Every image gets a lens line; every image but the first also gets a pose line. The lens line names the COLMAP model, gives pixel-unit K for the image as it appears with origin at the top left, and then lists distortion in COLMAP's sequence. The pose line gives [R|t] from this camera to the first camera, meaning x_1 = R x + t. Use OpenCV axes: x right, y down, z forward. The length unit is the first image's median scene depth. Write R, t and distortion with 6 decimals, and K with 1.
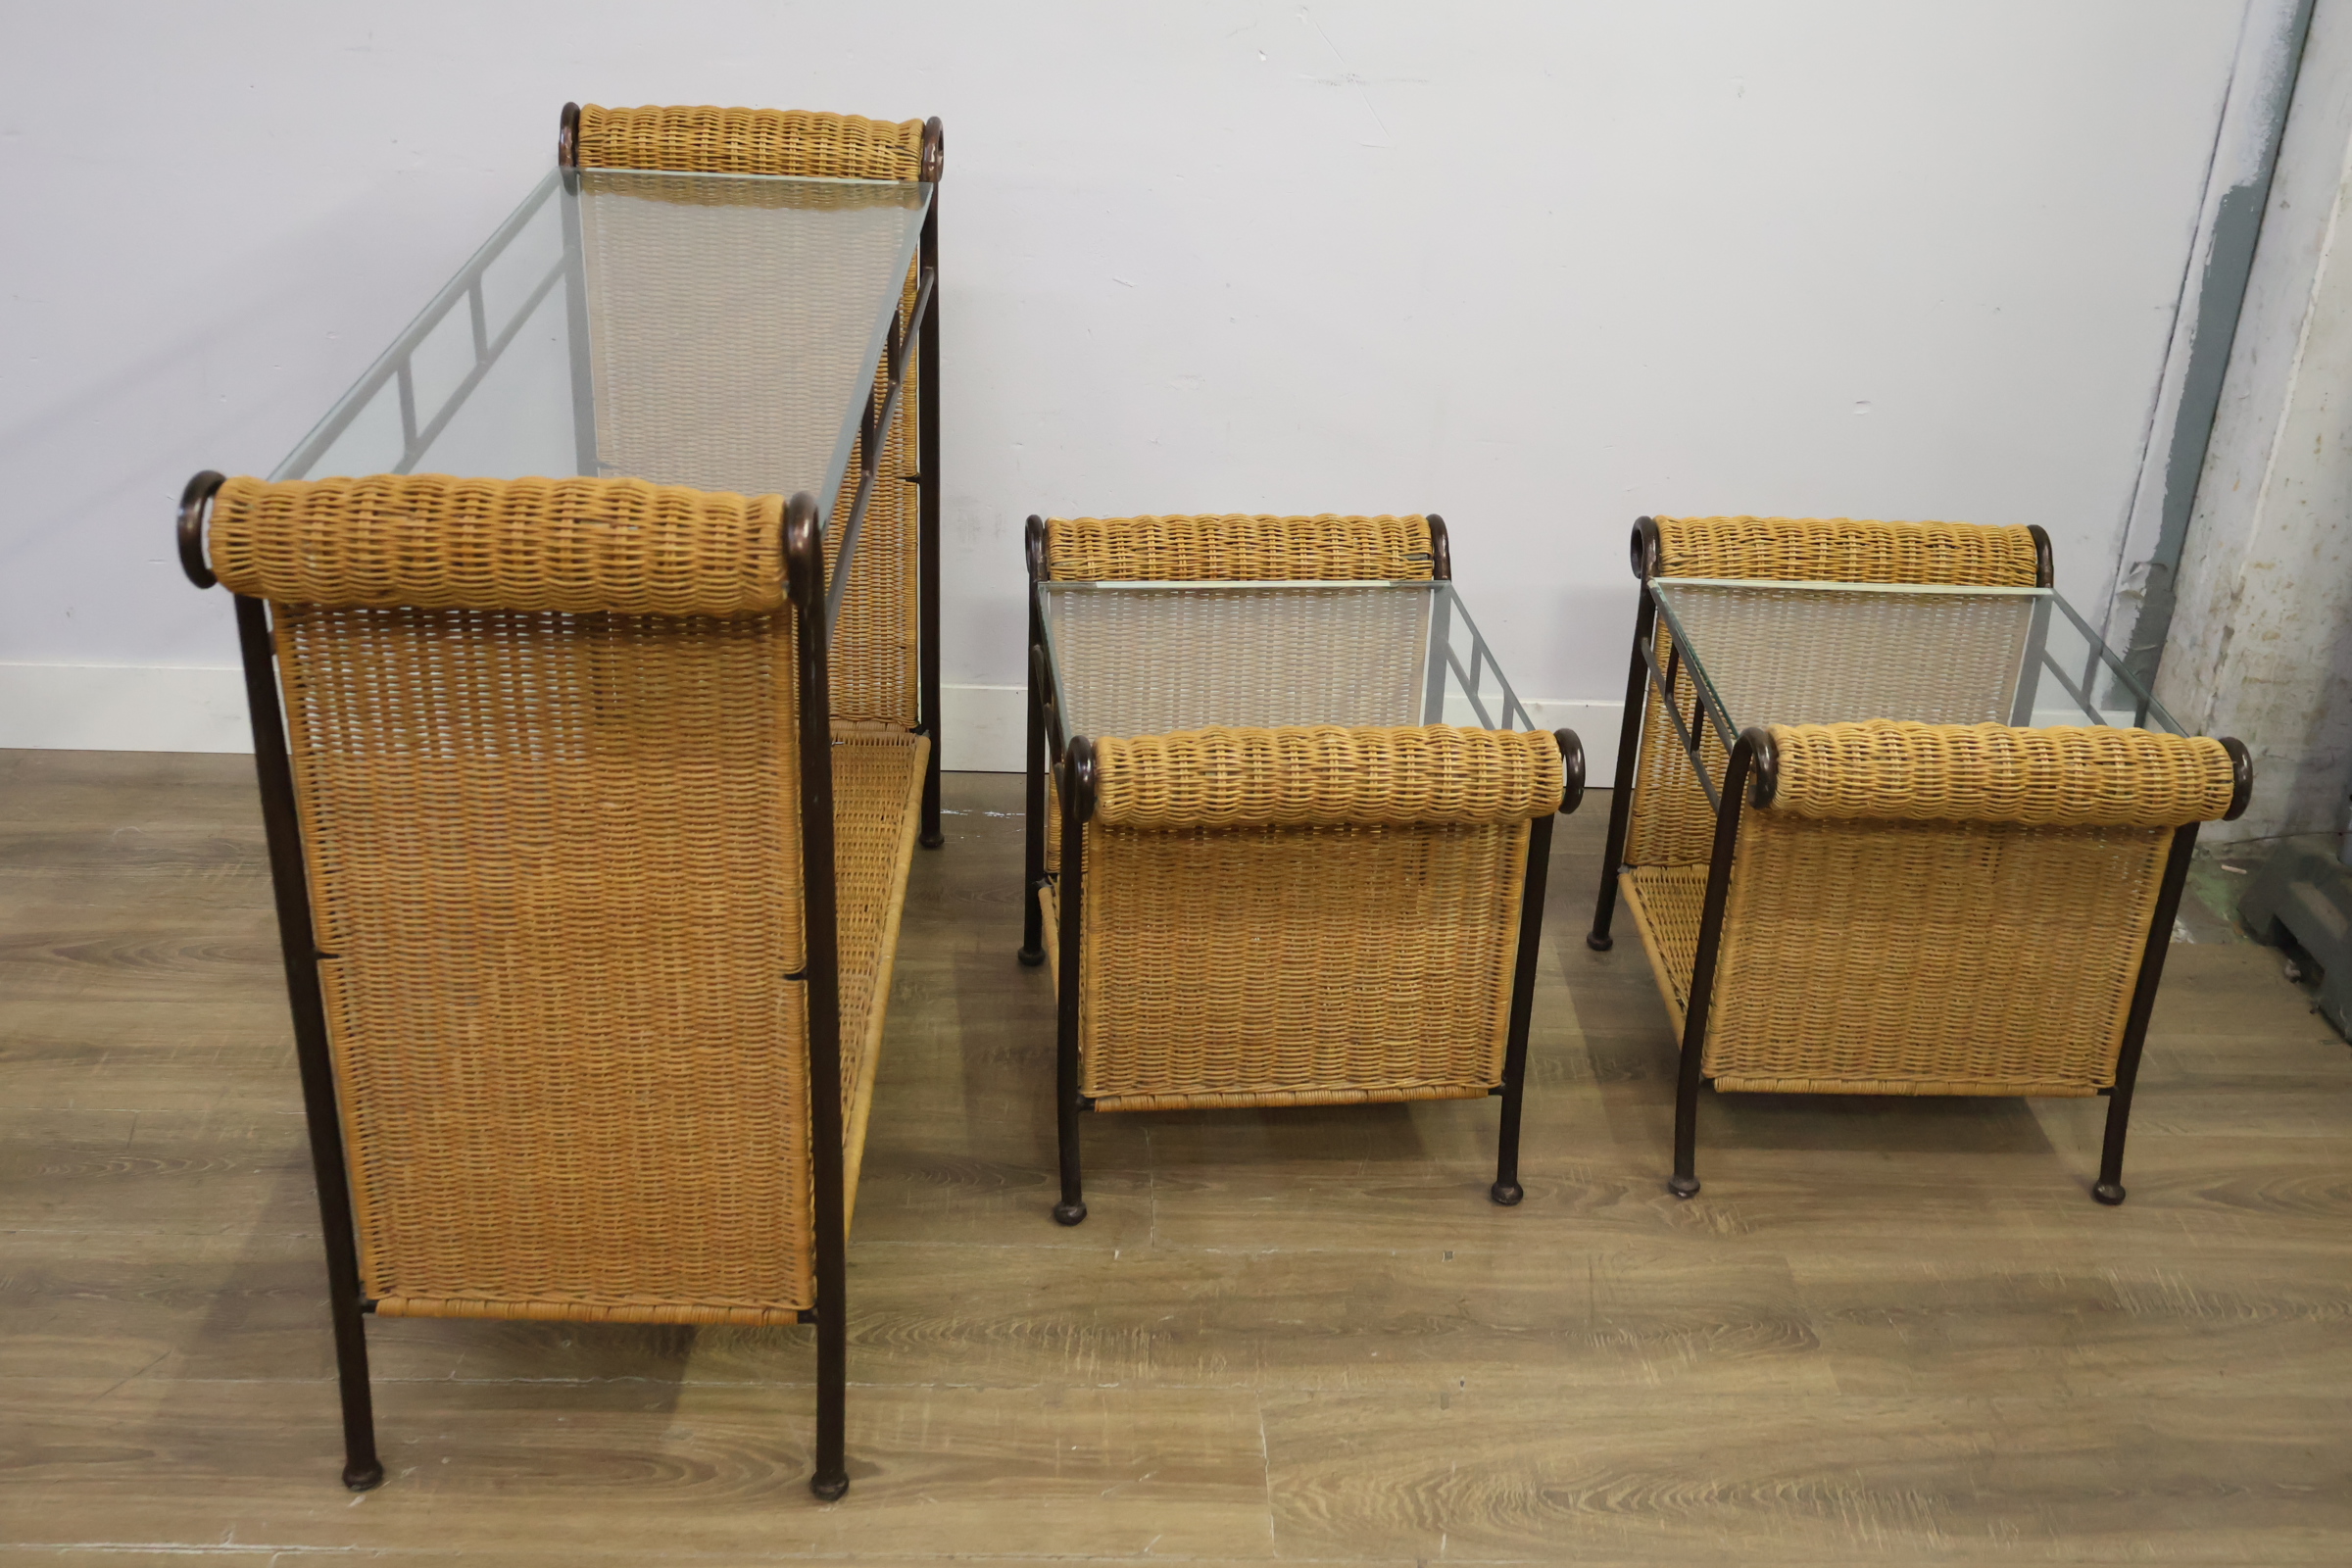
lens RADIAL K [[2474.5, 0, 1171.9], [0, 2474.5, 768.5], [0, 0, 1]] dist [-0.009332, 0.000000]
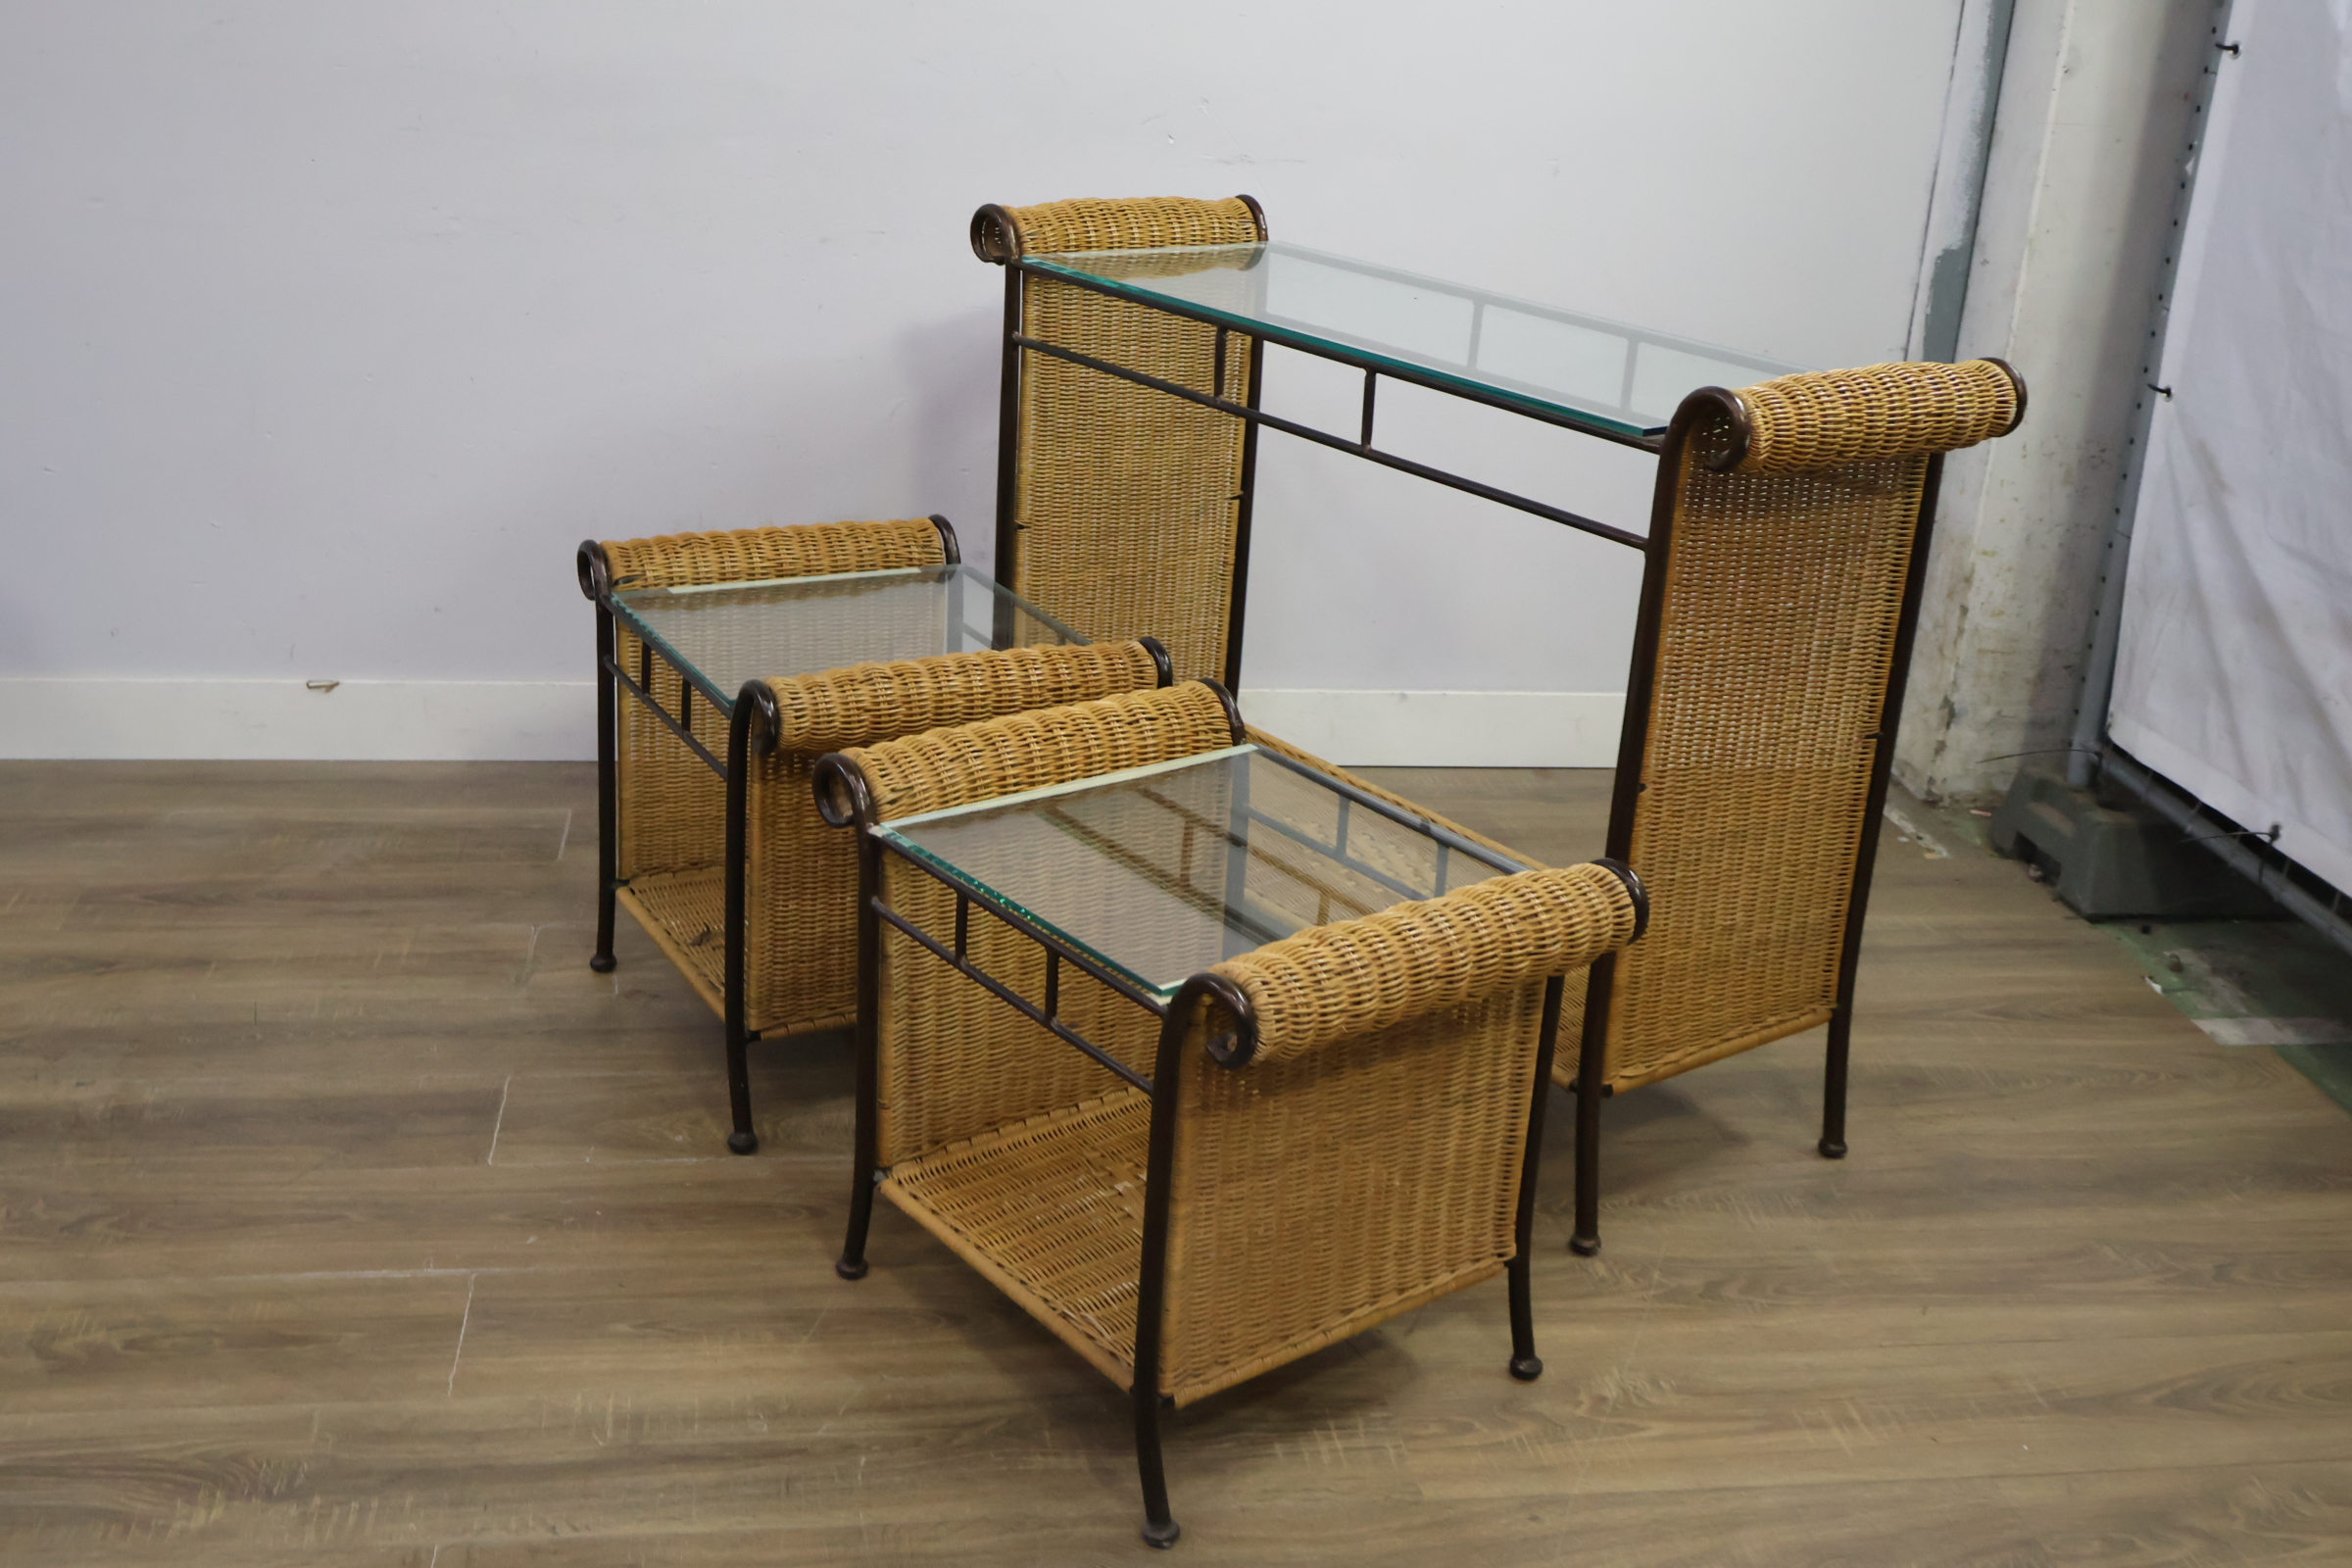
lens RADIAL K [[2474.5, 0, 1164.6], [0, 2474.5, 788.5], [0, 0, 1]] dist [-0.009332, 0.000000]
pose [[0.993475, -0.024586, 0.111371, -0.141318], [0.035897, 0.994267, -0.100723, 0.193906], [-0.108256, 0.104064, 0.988661, -0.214356]]
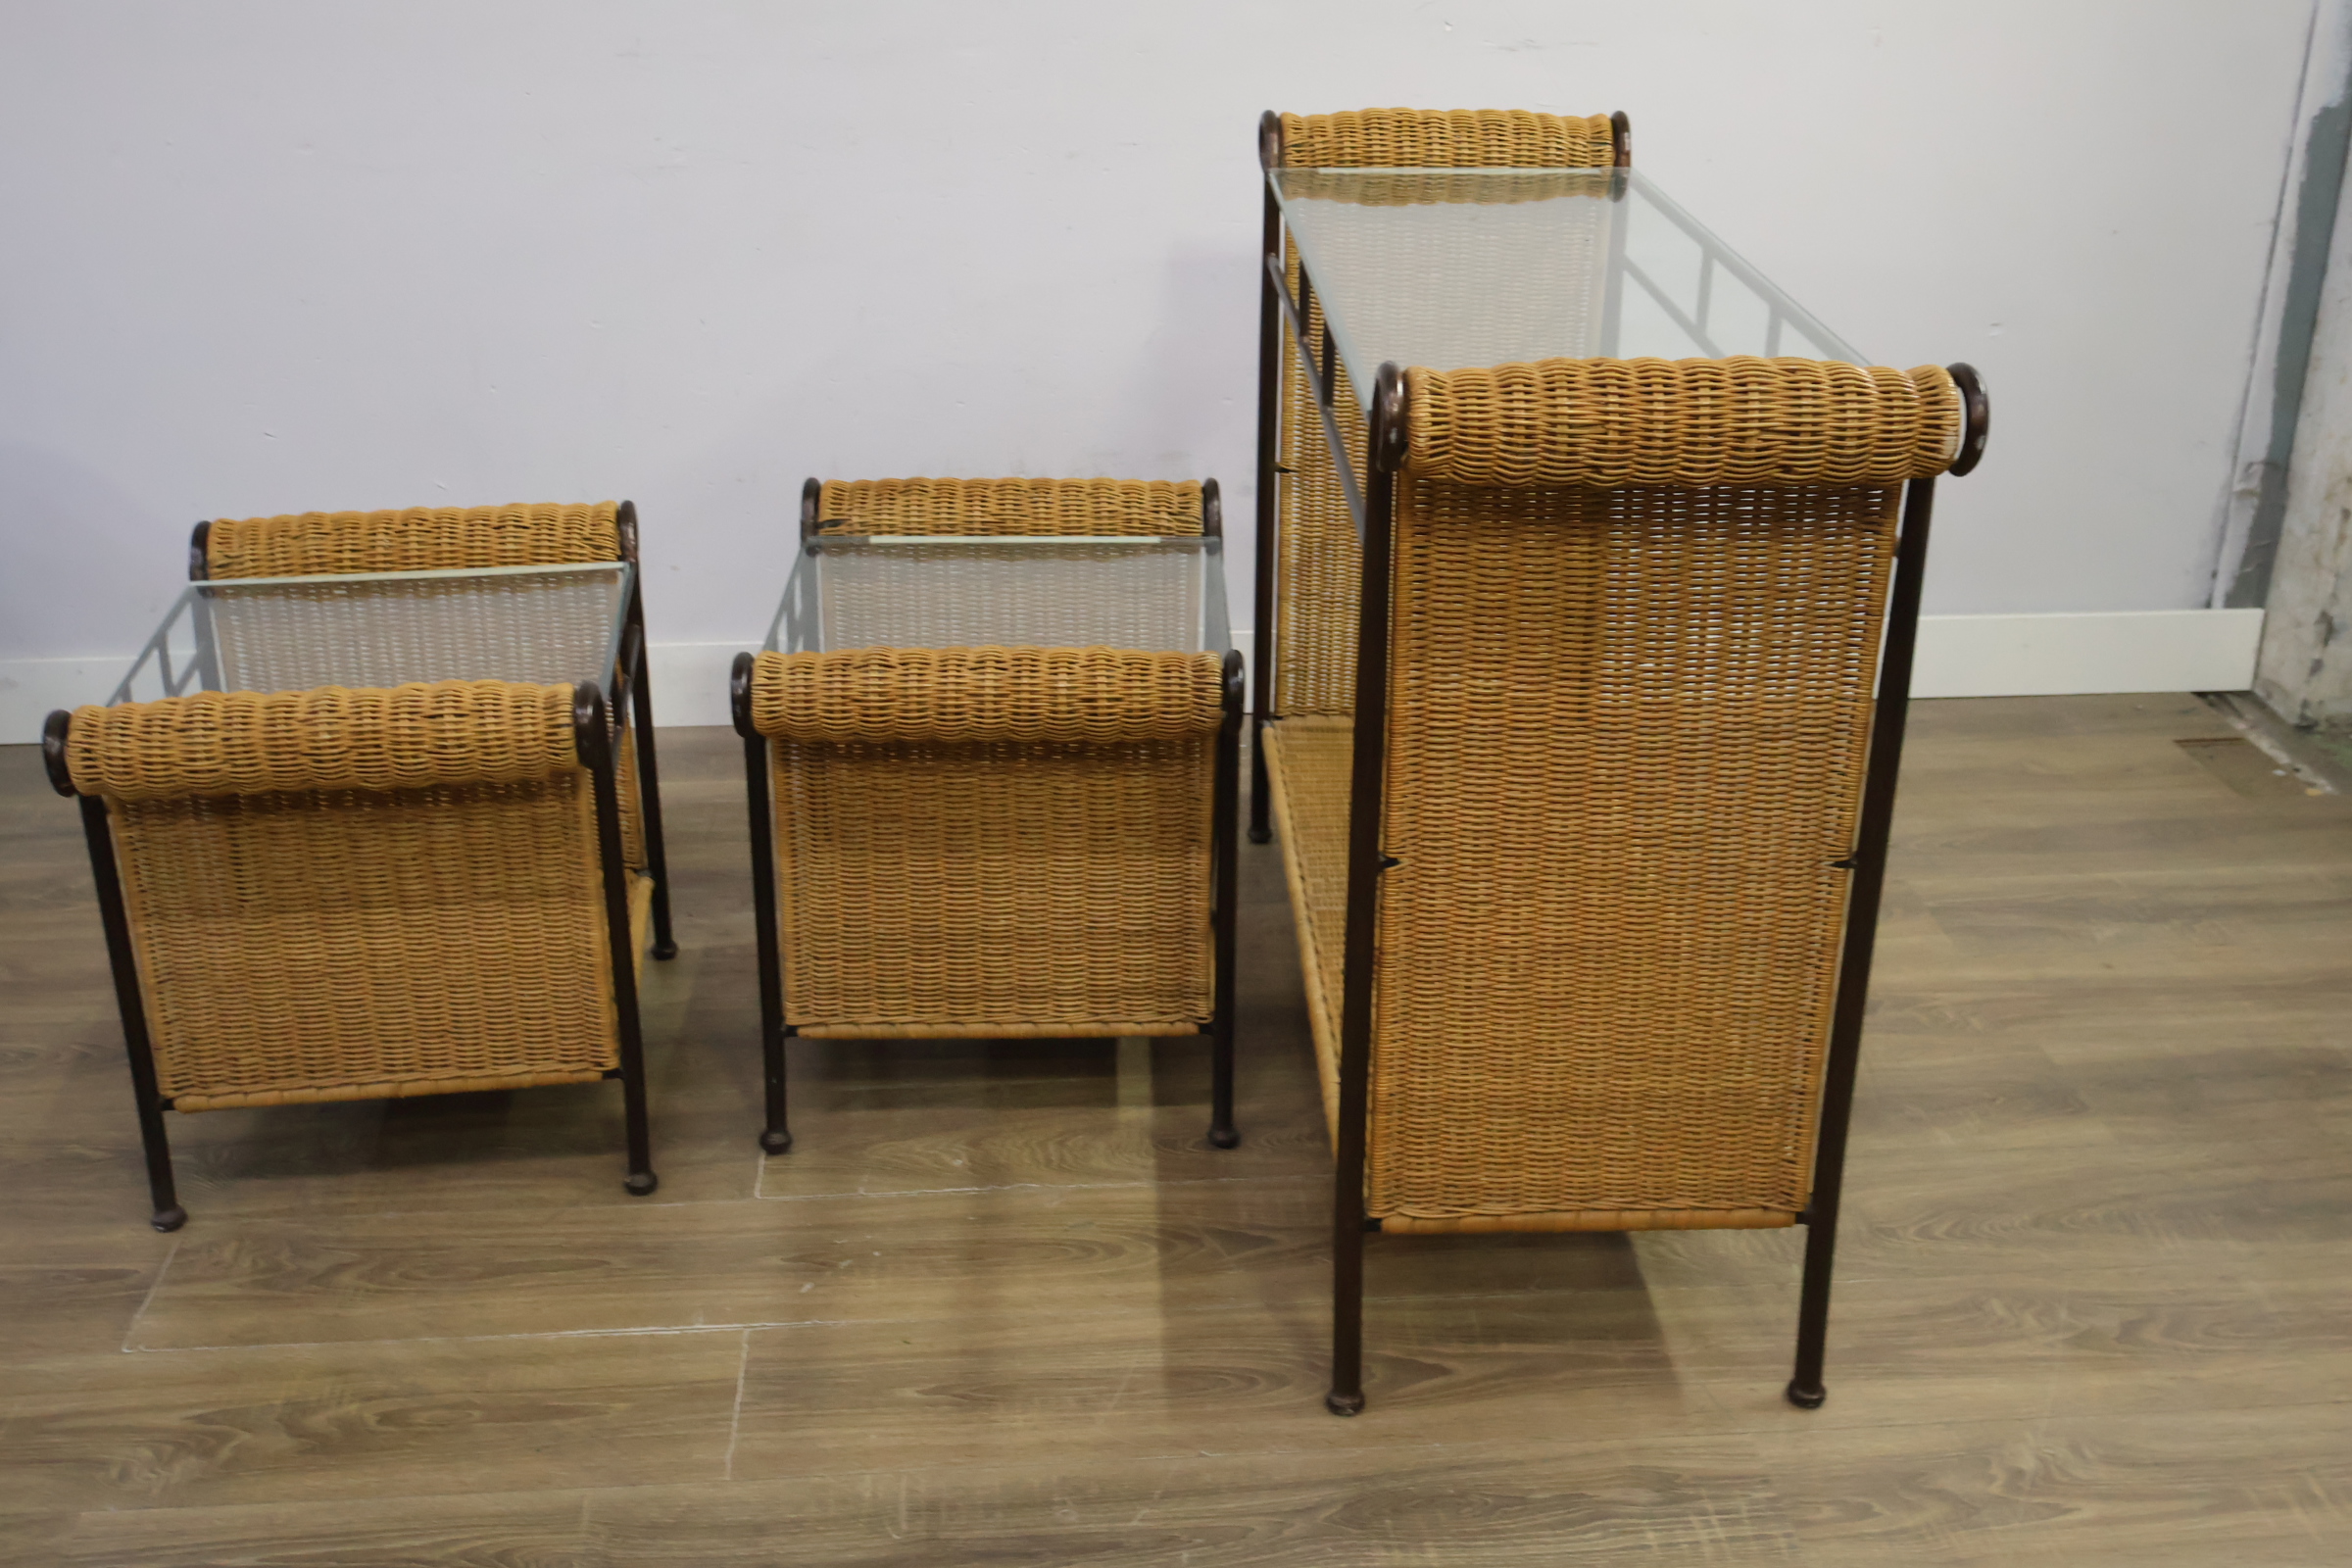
lens RADIAL K [[2474.5, 0, 1170.3], [0, 2474.5, 776.4], [0, 0, 1]] dist [-0.009332, 0.000000]
pose [[0.998318, -0.052962, 0.023605, -0.168239], [0.054298, 0.996714, -0.060101, 0.134074], [-0.020344, 0.061282, 0.997913, -0.097376]]
